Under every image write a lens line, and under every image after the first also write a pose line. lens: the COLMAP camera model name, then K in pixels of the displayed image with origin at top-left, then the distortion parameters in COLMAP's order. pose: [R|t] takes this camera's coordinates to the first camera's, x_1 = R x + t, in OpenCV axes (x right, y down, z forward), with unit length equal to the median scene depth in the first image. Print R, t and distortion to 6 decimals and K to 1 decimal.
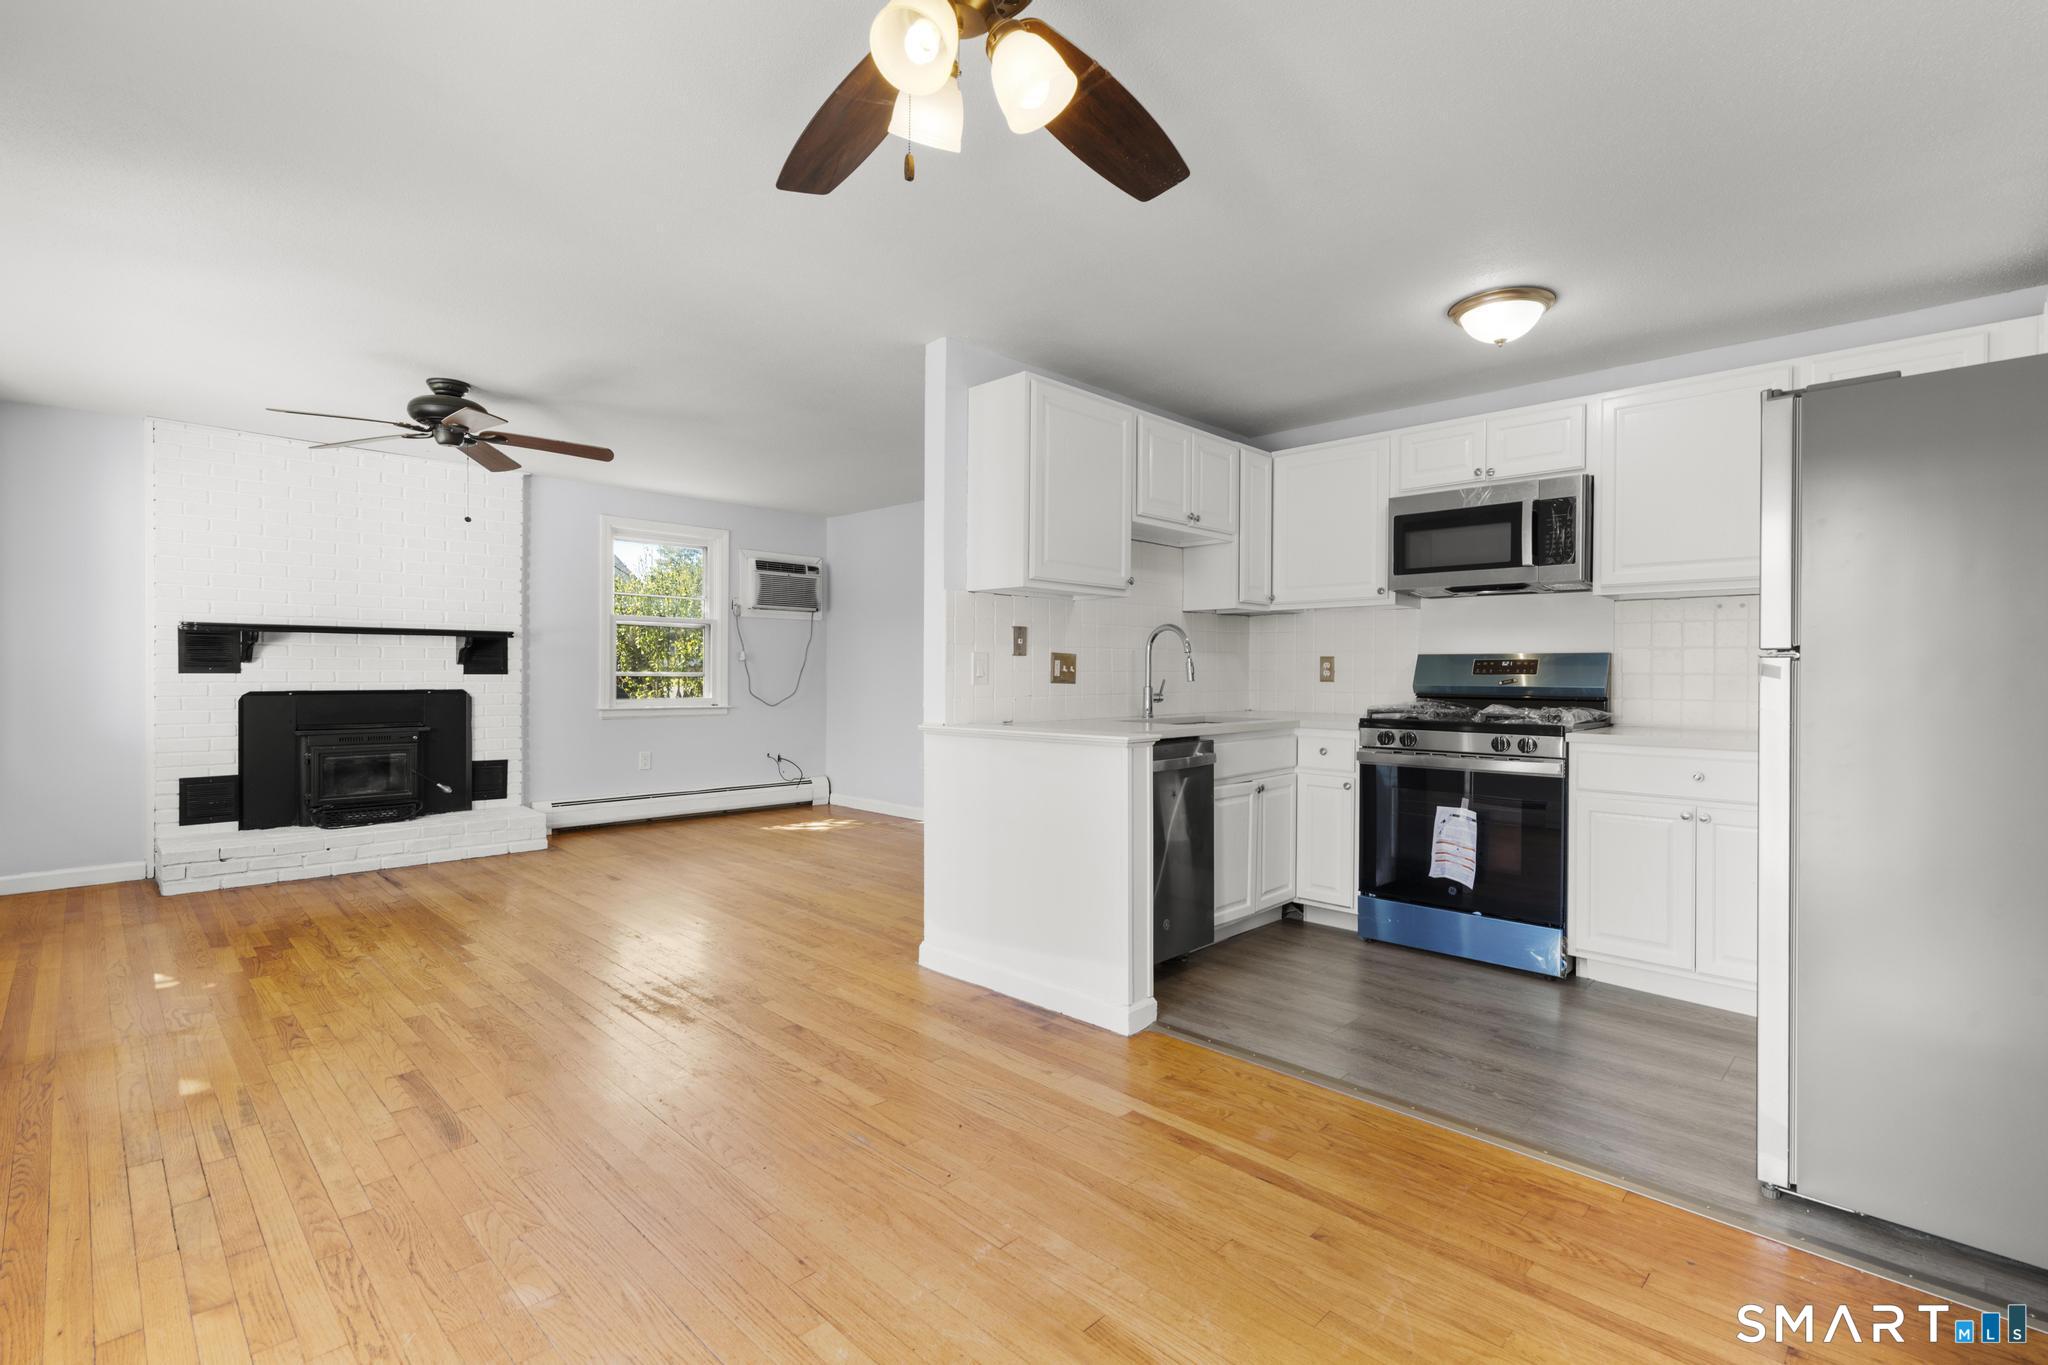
lens RADIAL K [[929.1, 0, 1029.6], [0, 929.1, 680.1], [0, 0, 1]] dist [-0.001124, 0.001411]
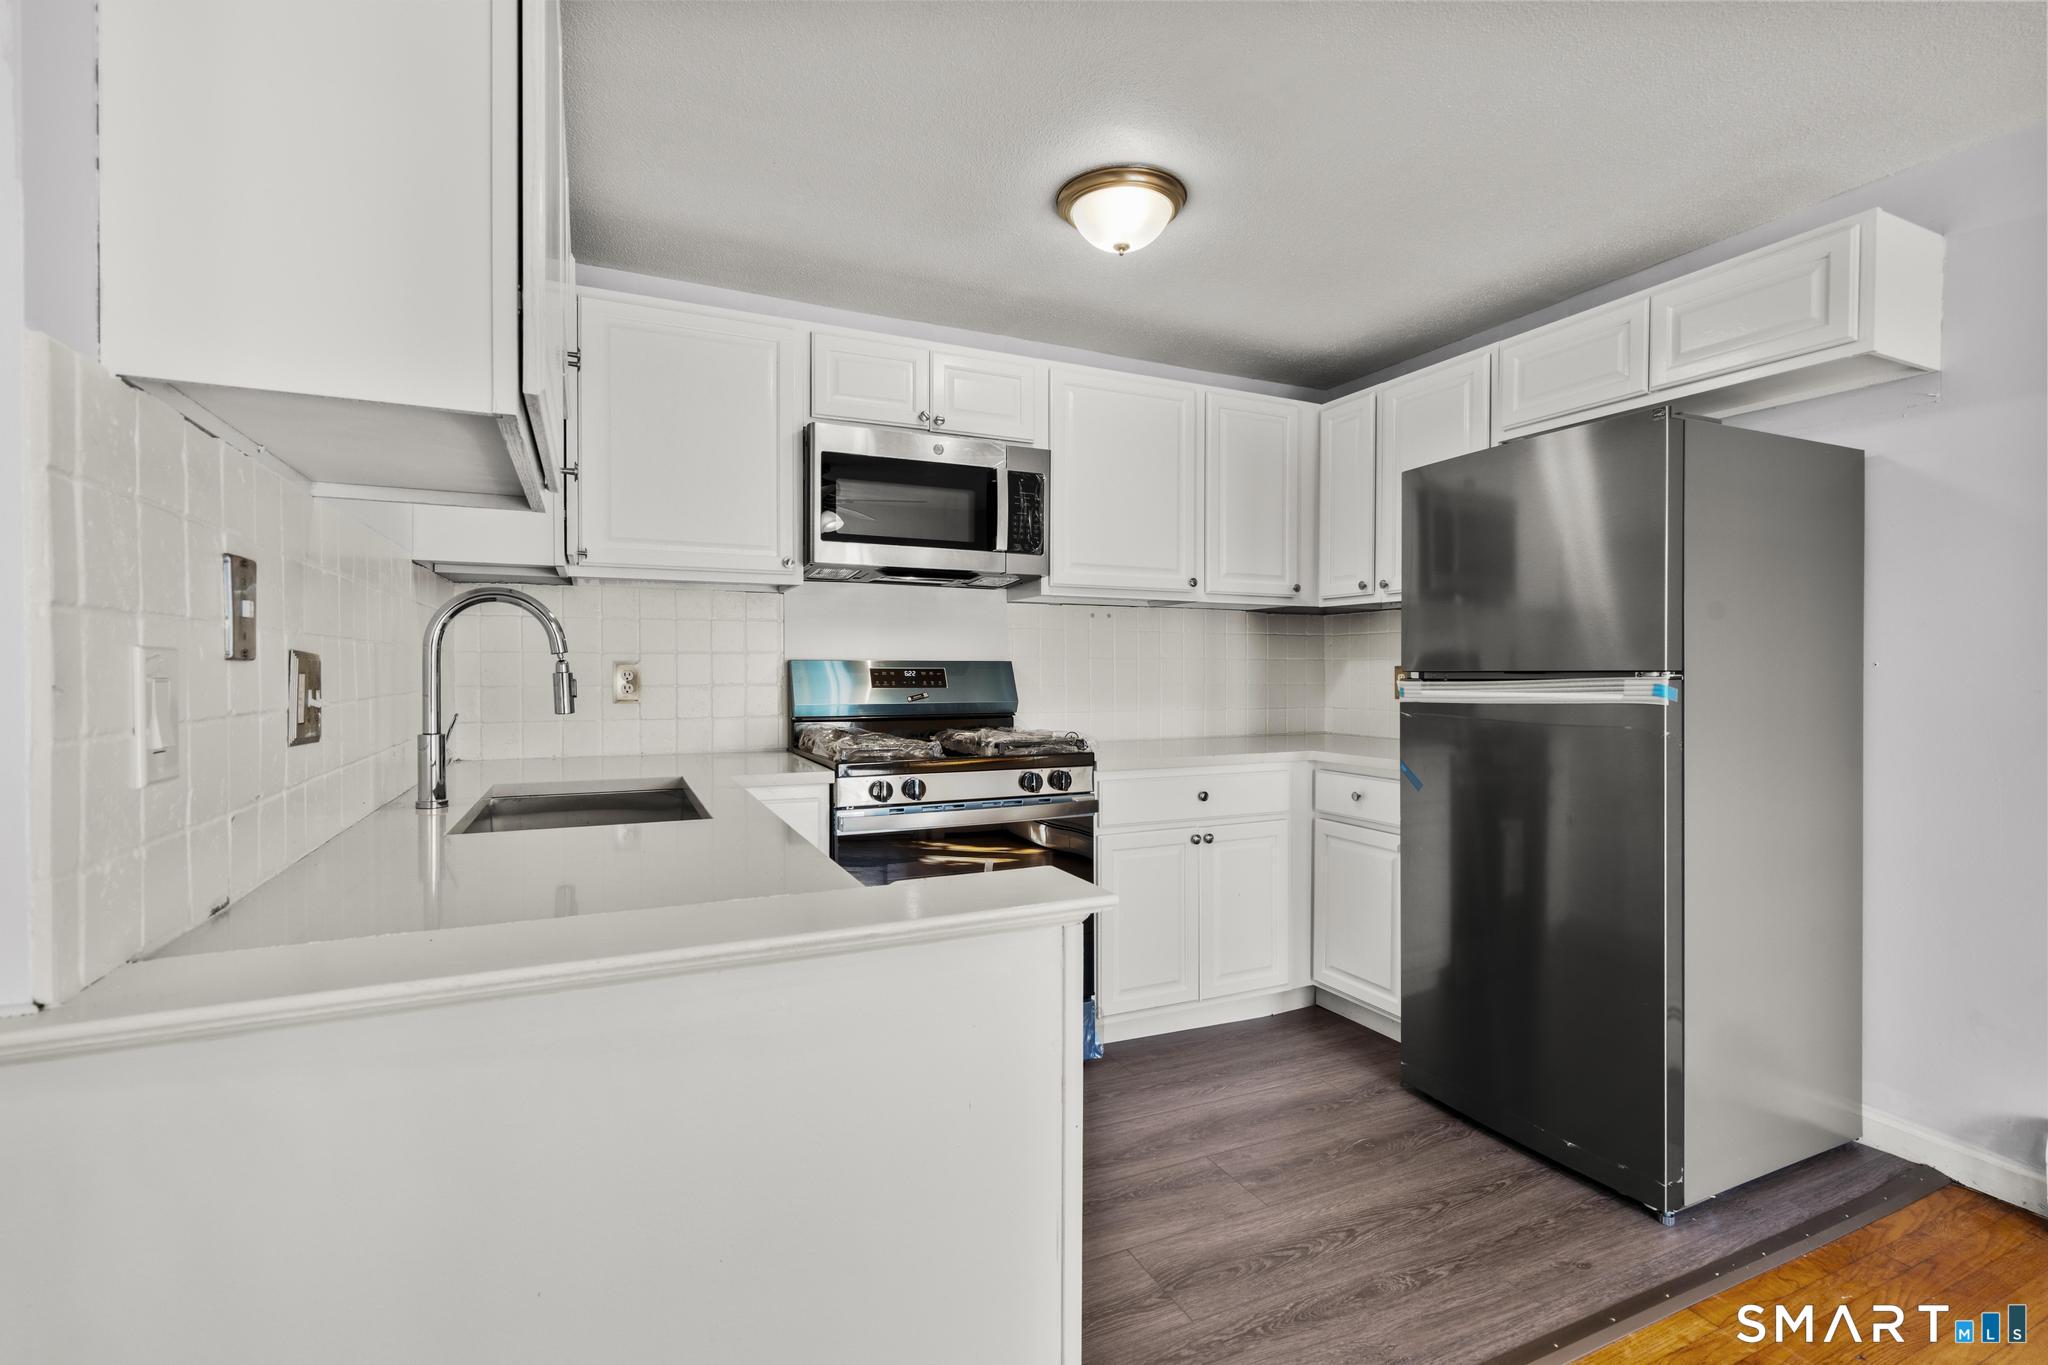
lens RADIAL K [[929.1, 0, 1033.2], [0, 929.1, 684.1], [0, 0, 1]] dist [-0.001124, 0.001411]
pose [[0.348616, -0.017281, 0.937106, -0.235638], [0.009638, 0.999843, 0.014853, -0.026347], [-0.937216, 0.003854, 0.348727, 0.847480]]
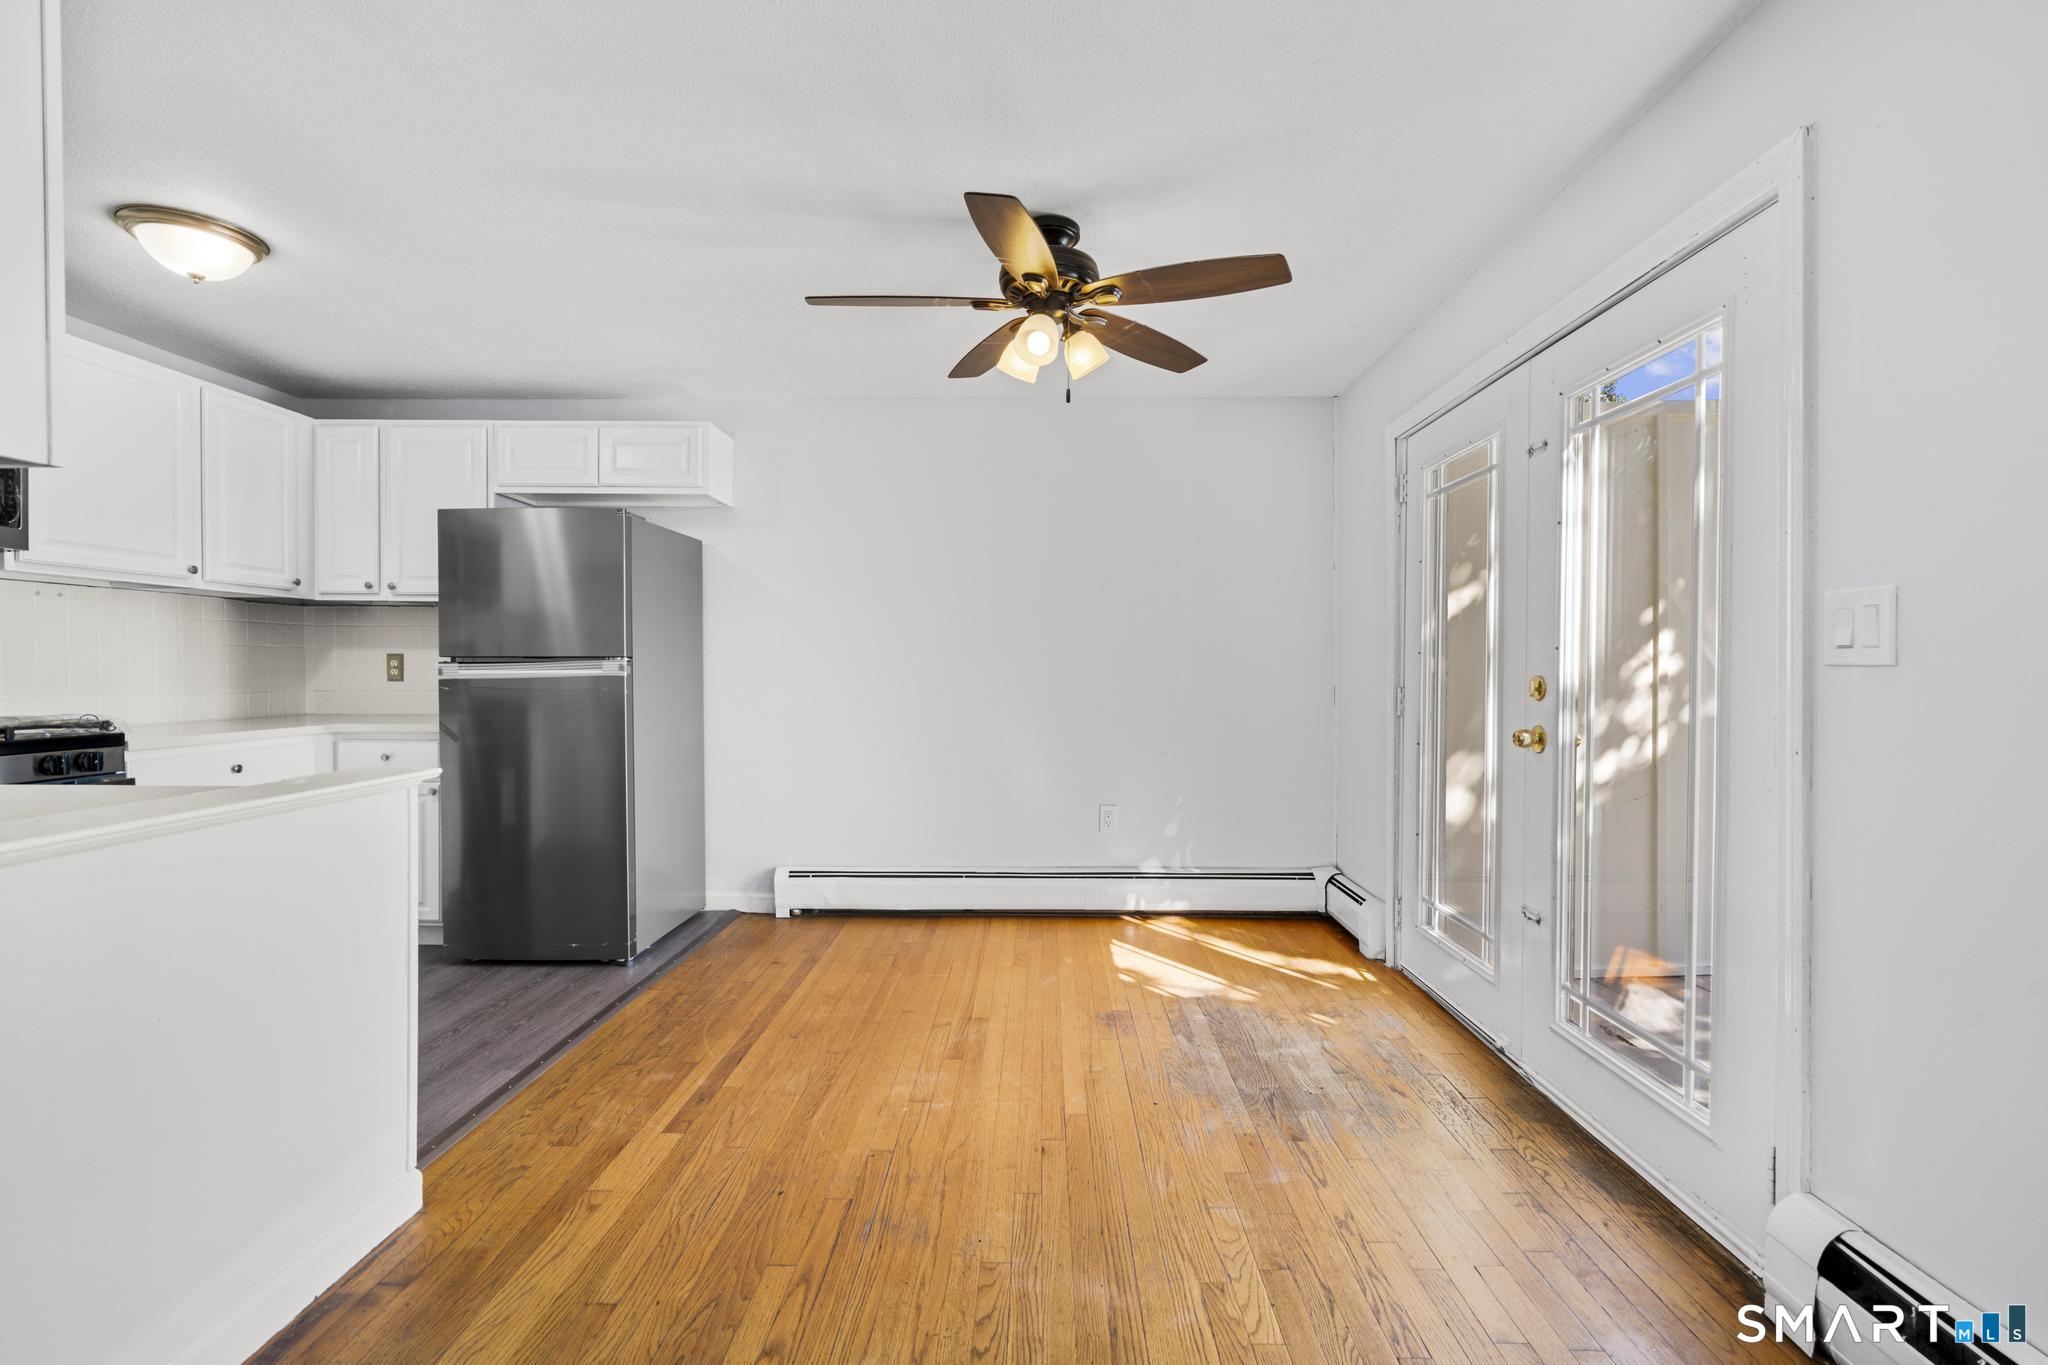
lens RADIAL K [[929.1, 0, 1027.1], [0, 929.1, 681.5], [0, 0, 1]] dist [-0.001124, 0.001411]
pose [[-0.684163, -0.017451, 0.729121, -0.660817], [0.001549, 0.999677, 0.025380, -0.019017], [-0.729328, 0.018493, -0.683915, 1.085999]]
